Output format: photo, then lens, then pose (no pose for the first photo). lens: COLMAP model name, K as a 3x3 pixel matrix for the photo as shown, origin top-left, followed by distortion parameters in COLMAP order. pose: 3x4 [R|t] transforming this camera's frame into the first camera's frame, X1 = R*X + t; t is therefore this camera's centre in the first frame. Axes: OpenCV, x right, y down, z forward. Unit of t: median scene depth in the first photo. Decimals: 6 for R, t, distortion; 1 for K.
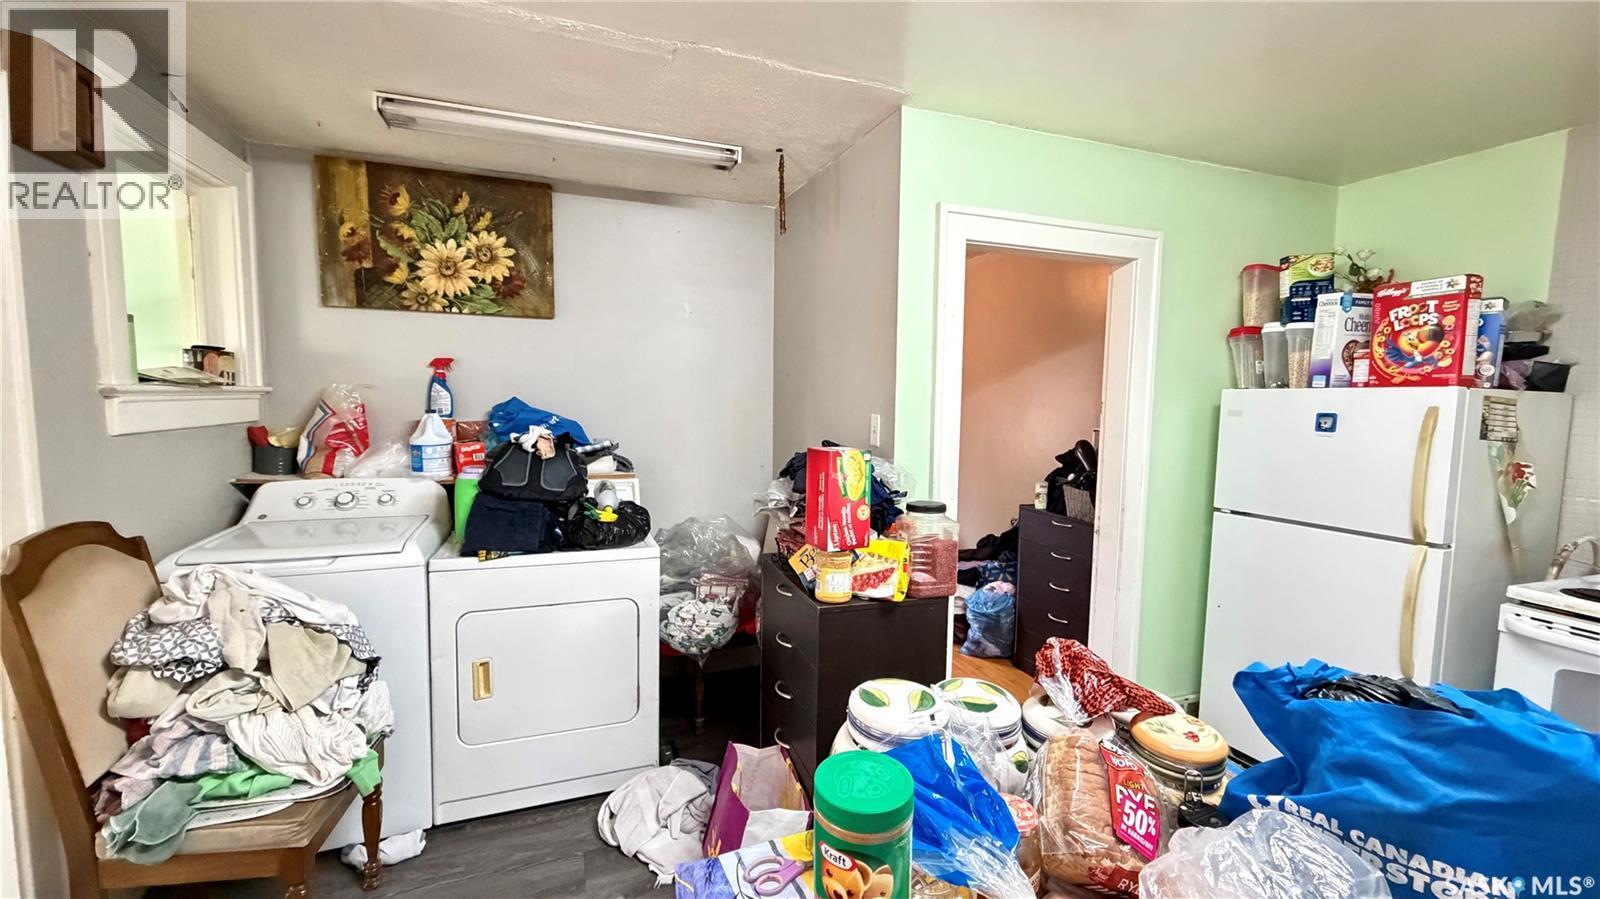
lens RADIAL K [[634.6, 0, 799.0], [0, 634.6, 446.7], [0, 0, 1]] dist [-0.002401, 0.000459]
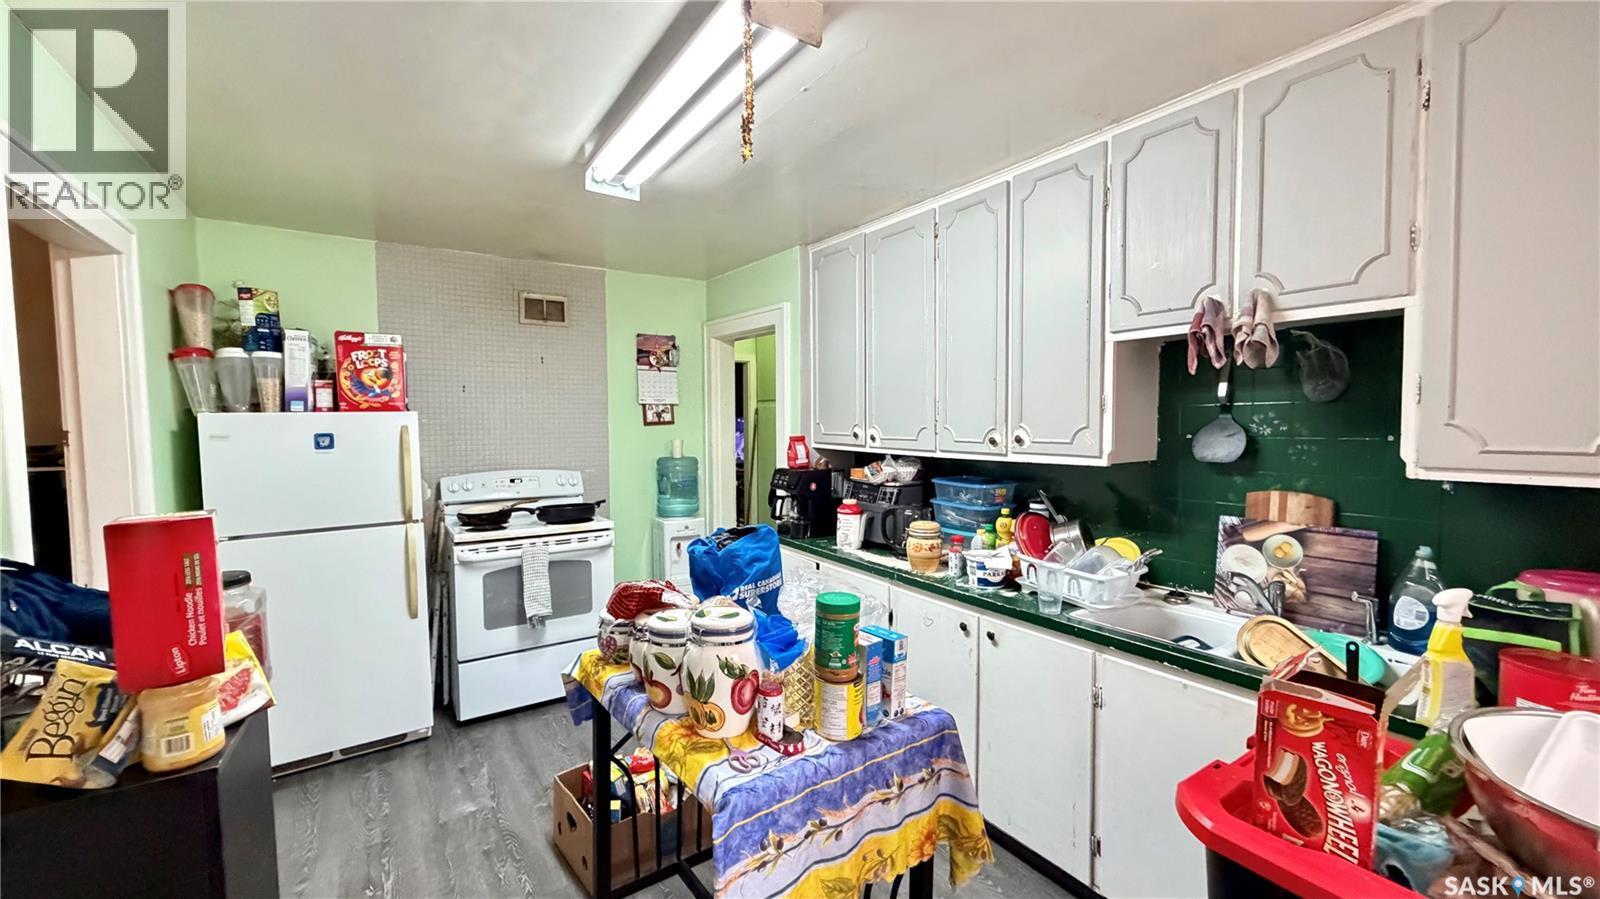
lens RADIAL K [[634.6, 0, 799.8], [0, 634.6, 449.2], [0, 0, 1]] dist [-0.002401, 0.000459]
pose [[-0.237778, -0.066782, 0.969021, -0.552484], [0.079426, 0.992956, 0.087921, -0.059988], [-0.968067, 0.097871, -0.230799, 0.431918]]
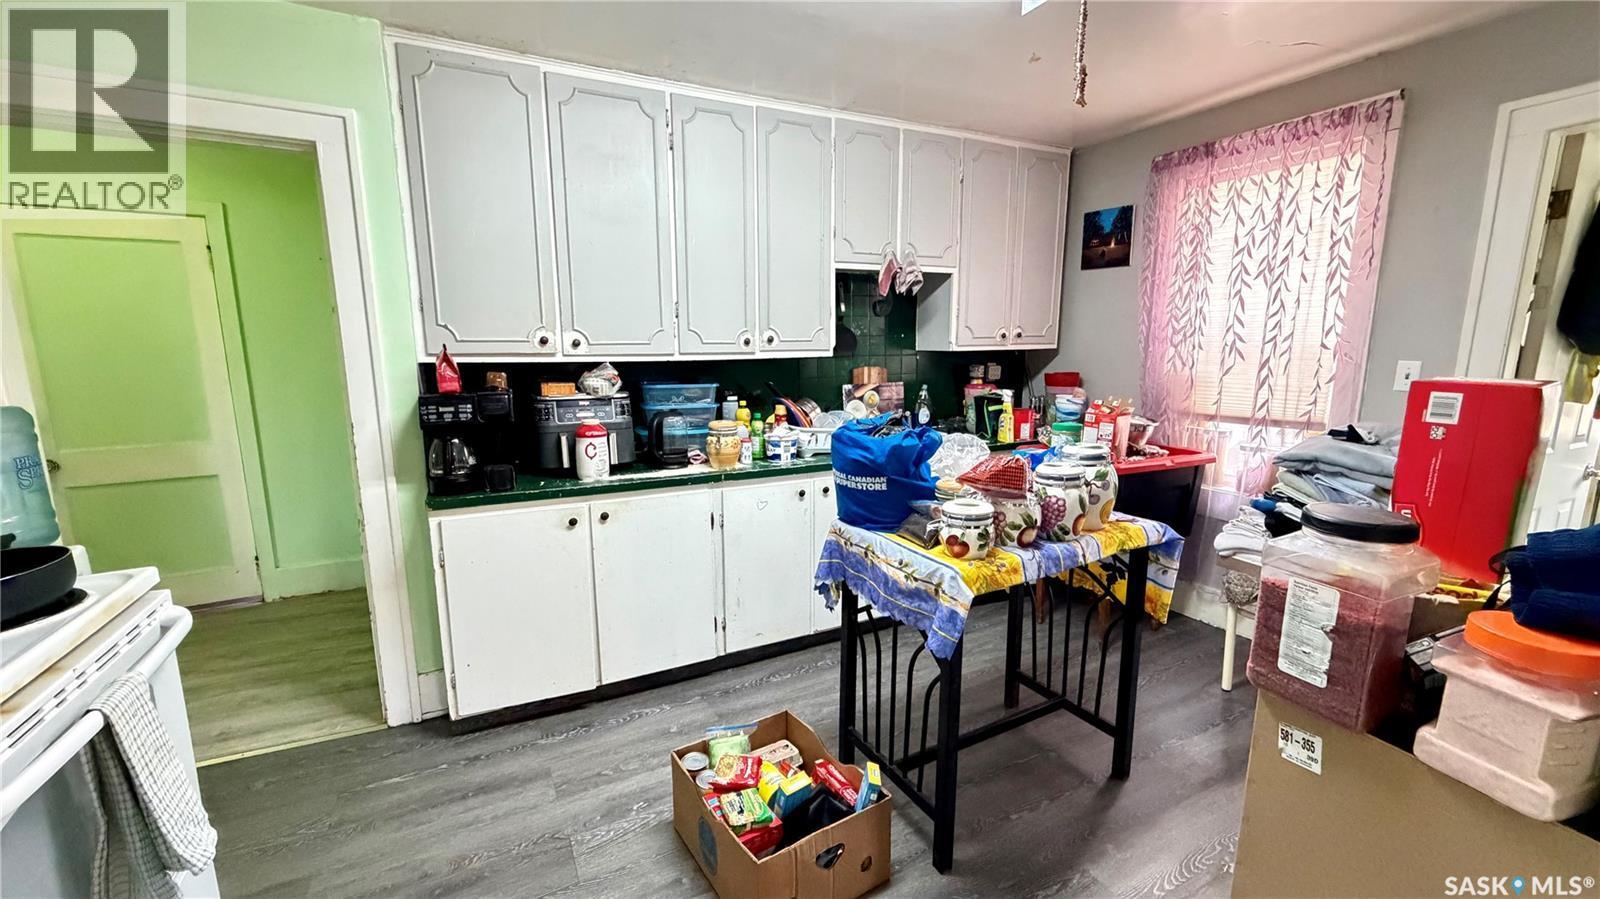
lens RADIAL K [[634.6, 0, 795.3], [0, 634.6, 453.6], [0, 0, 1]] dist [-0.002401, 0.000459]
pose [[-0.992775, 0.009006, -0.119650, 0.087073], [-0.020844, 0.969072, 0.245896, -0.051647], [0.118164, 0.246614, -0.961883, 0.858861]]
